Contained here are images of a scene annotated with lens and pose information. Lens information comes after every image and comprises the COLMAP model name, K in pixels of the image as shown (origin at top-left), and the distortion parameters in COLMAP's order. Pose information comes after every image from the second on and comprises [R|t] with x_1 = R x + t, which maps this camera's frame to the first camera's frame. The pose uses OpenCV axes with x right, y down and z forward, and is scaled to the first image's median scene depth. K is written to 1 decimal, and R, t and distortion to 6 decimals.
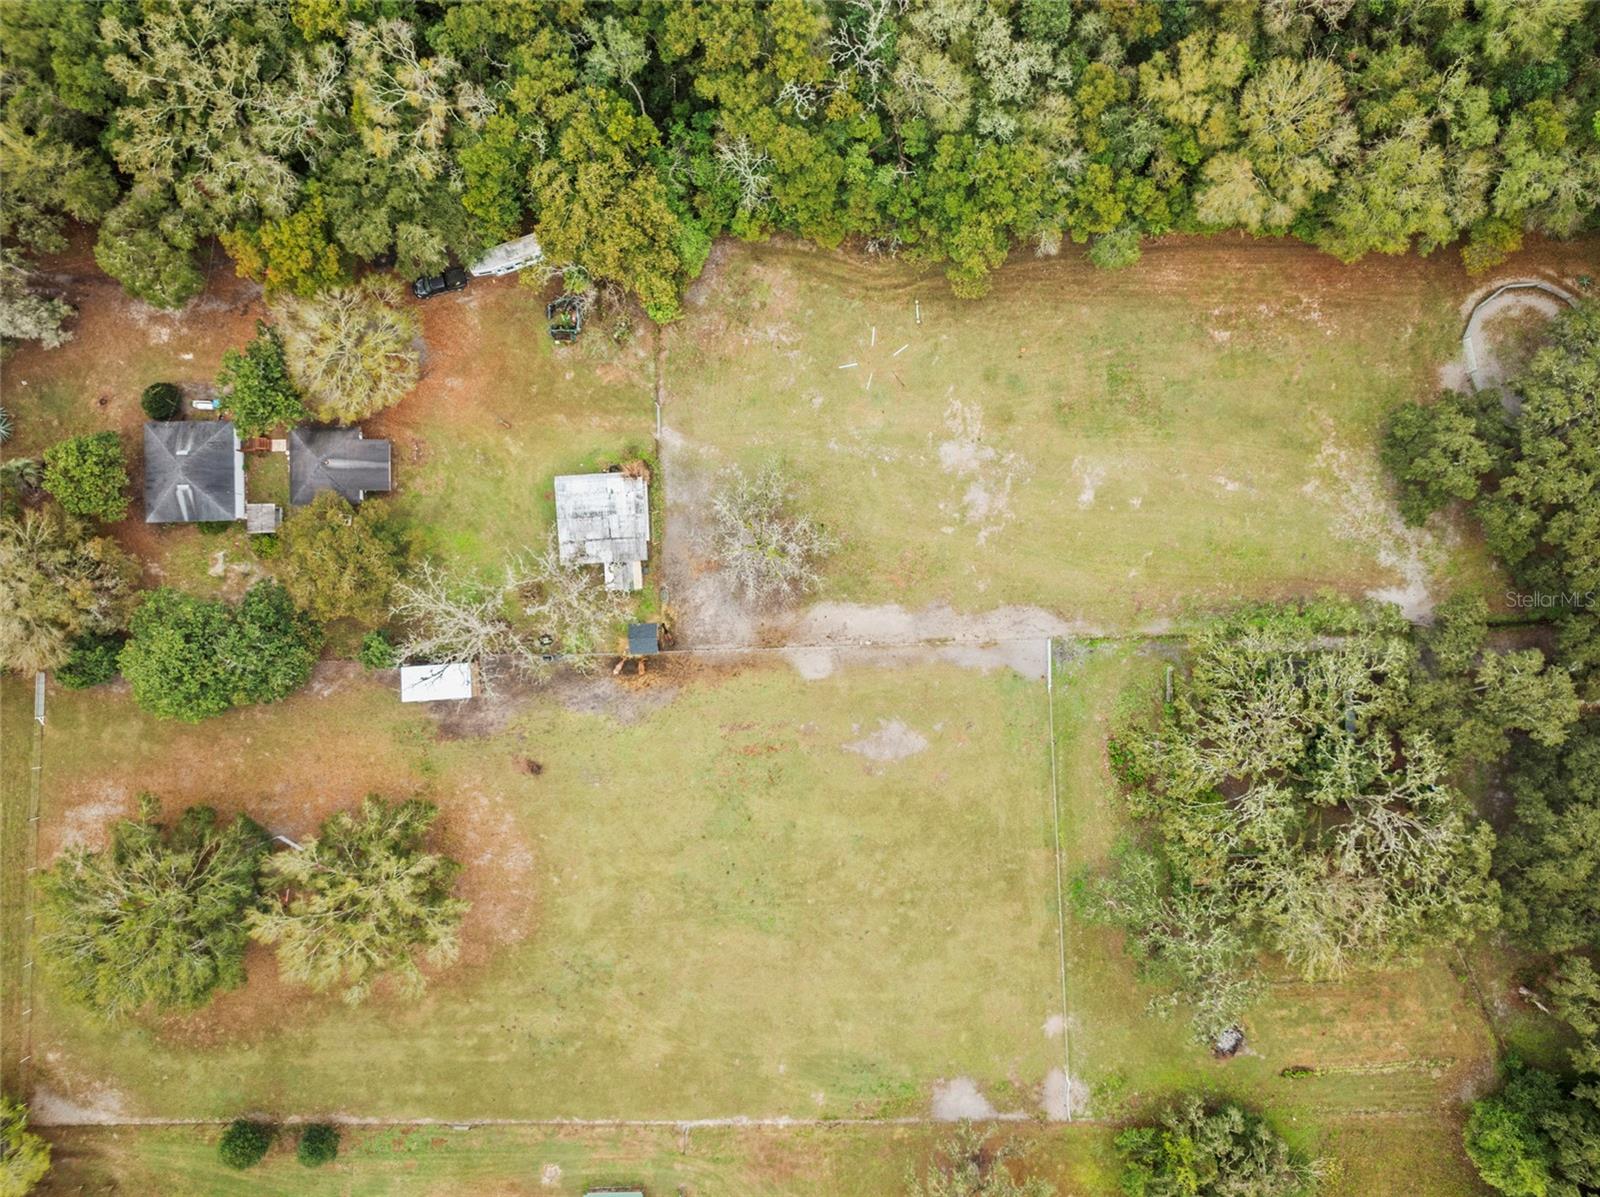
lens RADIAL K [[1150.0, 0, 800.0], [0, 1150.0, 598.5], [0, 0, 1]] dist [-0.041796, 0.000542]
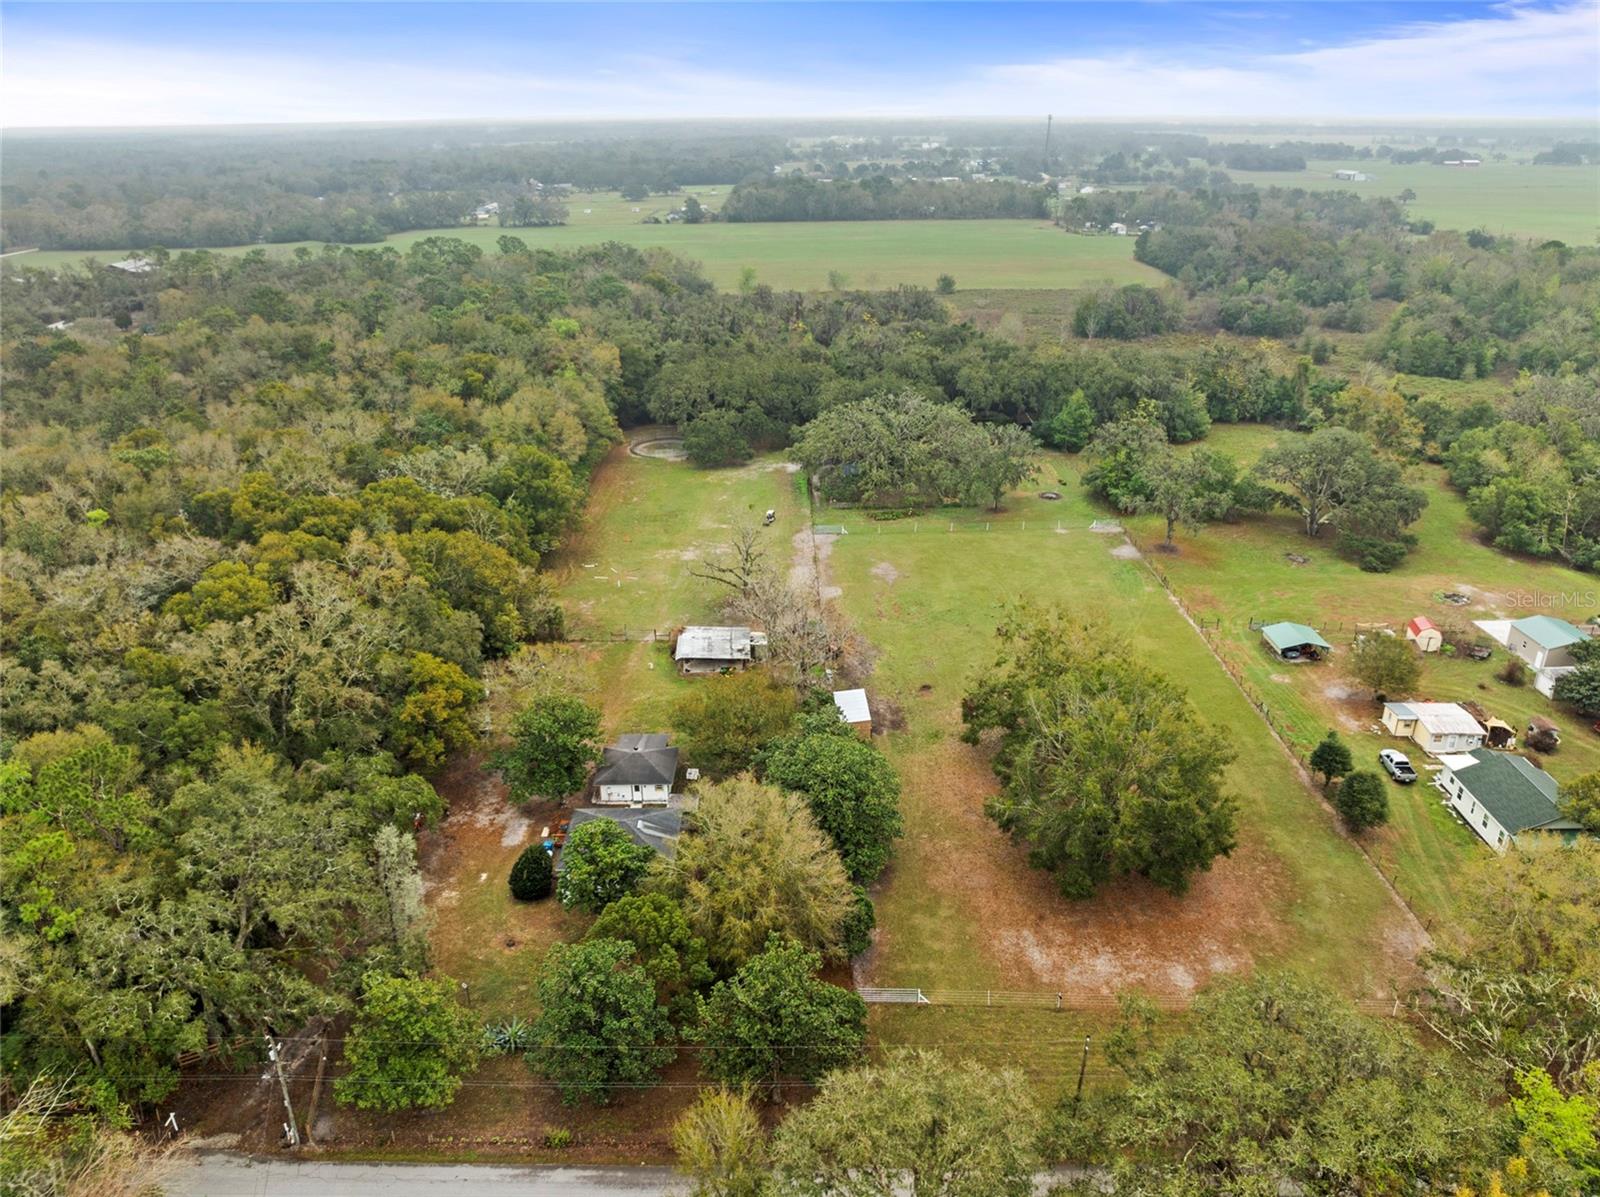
lens RADIAL K [[1150.0, 0, 800.0], [0, 1150.0, 598.5], [0, 0, 1]] dist [-0.041796, 0.000542]
pose [[0.013302, -0.390730, 0.920409, -1.256516], [0.999901, 0.001007, -0.014023, 0.038365], [0.004552, 0.920505, 0.390705, 0.470336]]
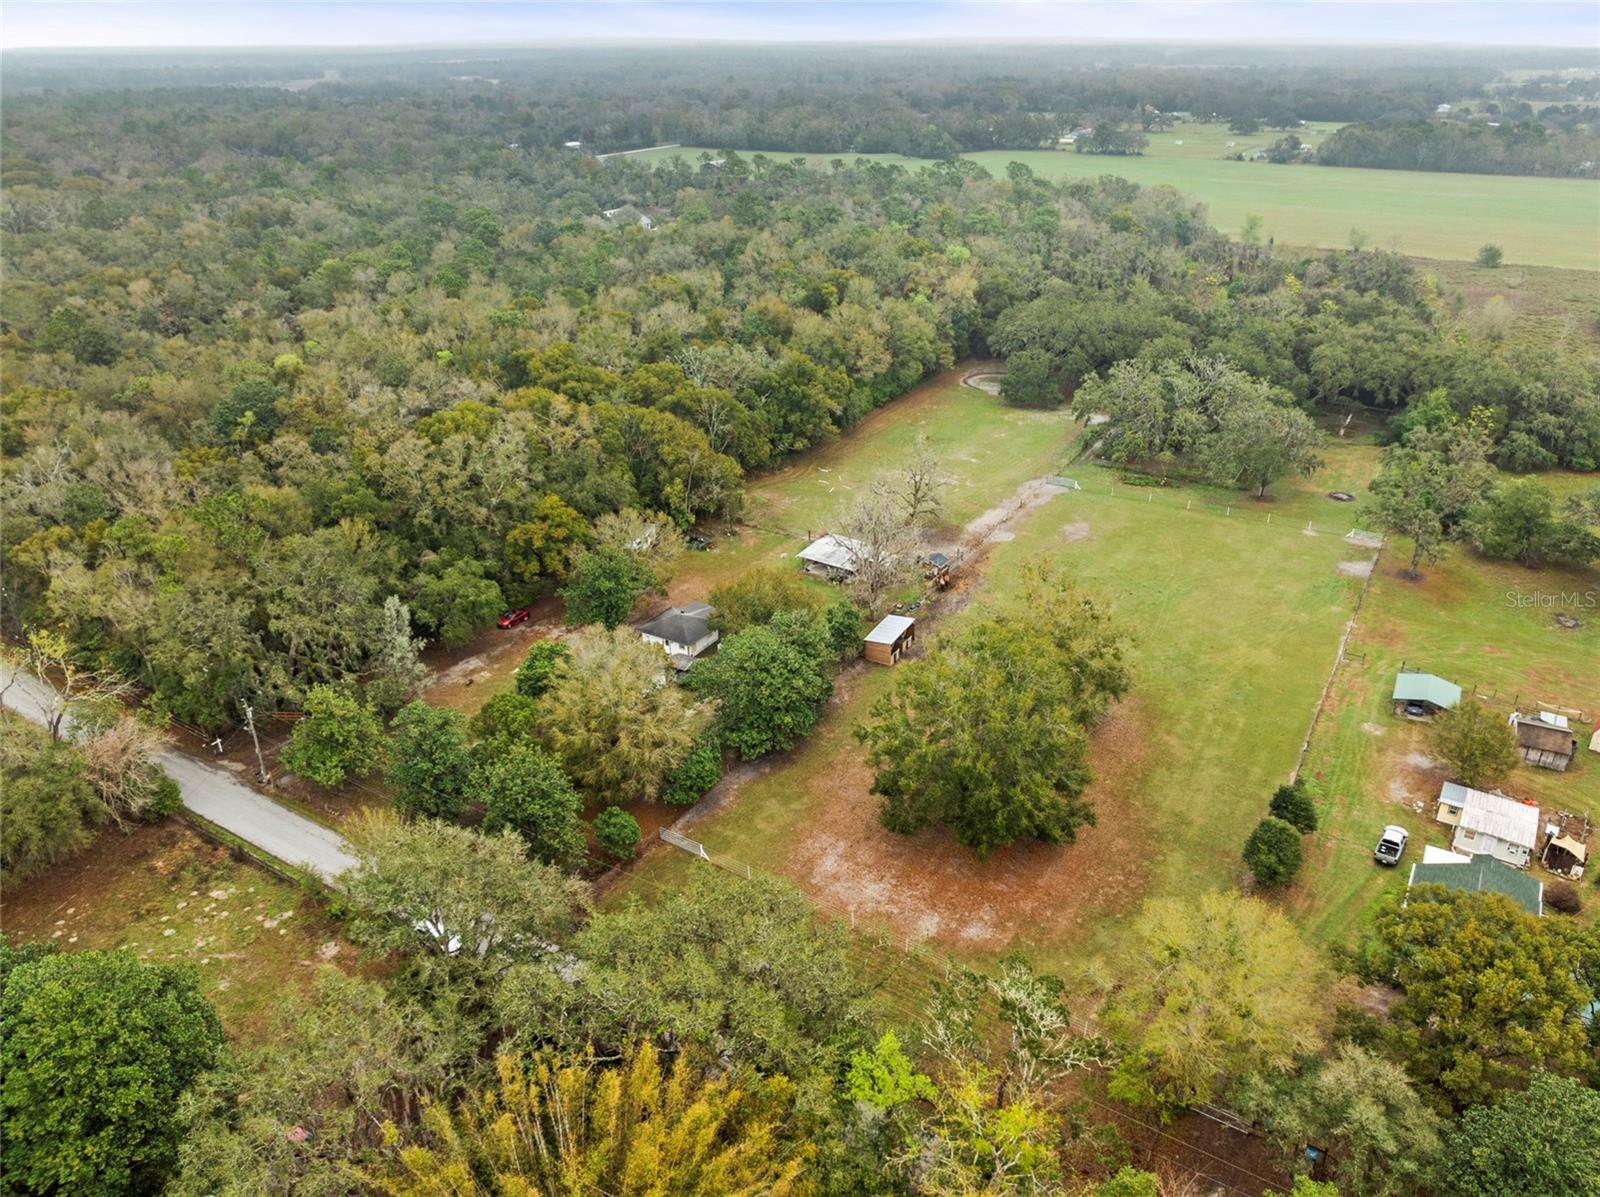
lens RADIAL K [[1170.0, 0, 800.0], [0, 1170.0, 598.5], [0, 0, 1]] dist [-0.036033, 0.002522]
pose [[0.534844, -0.370196, 0.759537, -1.227518], [0.844948, 0.236674, -0.479633, 0.547064], [-0.002205, 0.898298, 0.439380, 0.443937]]
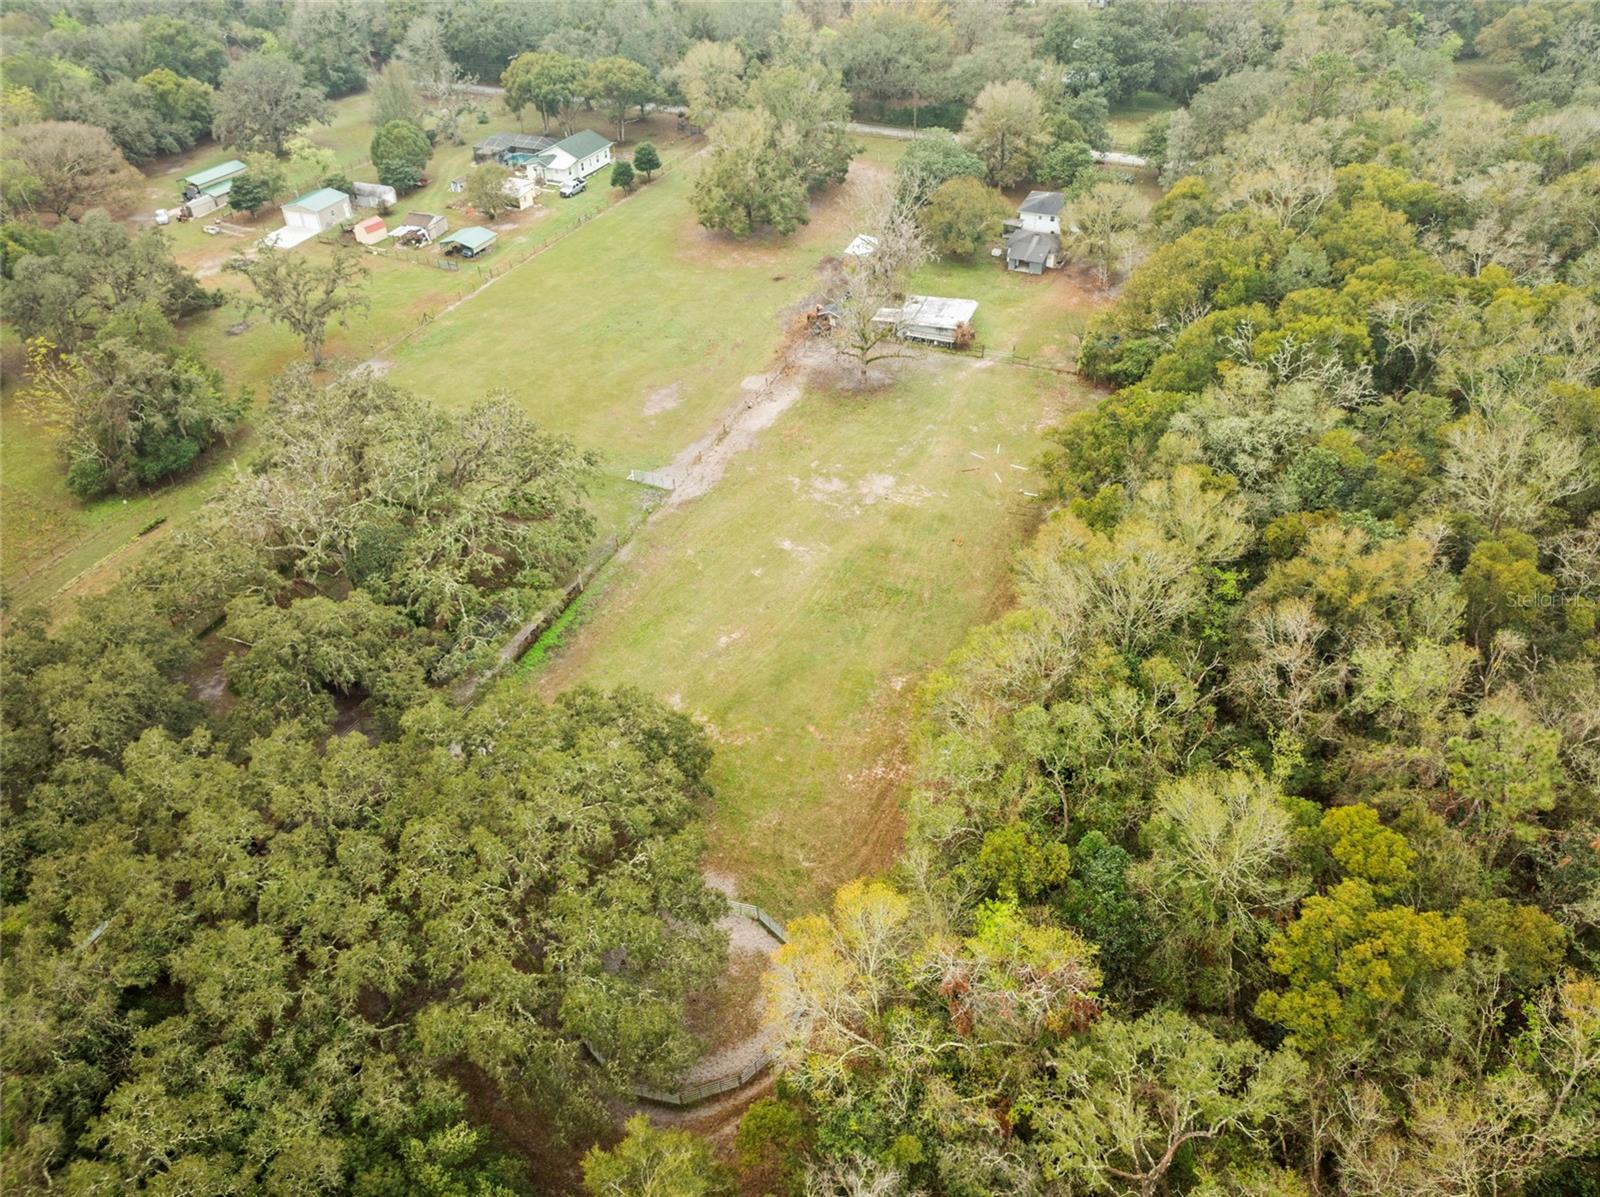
lens RADIAL K [[1150.0, 0, 800.0], [0, 1150.0, 598.5], [0, 0, 1]] dist [-0.041796, 0.000542]
pose [[-0.416059, 0.564275, -0.713084, 0.934375], [-0.909216, -0.245336, 0.336357, -0.422725], [0.014852, 0.788292, 0.615123, 0.463692]]
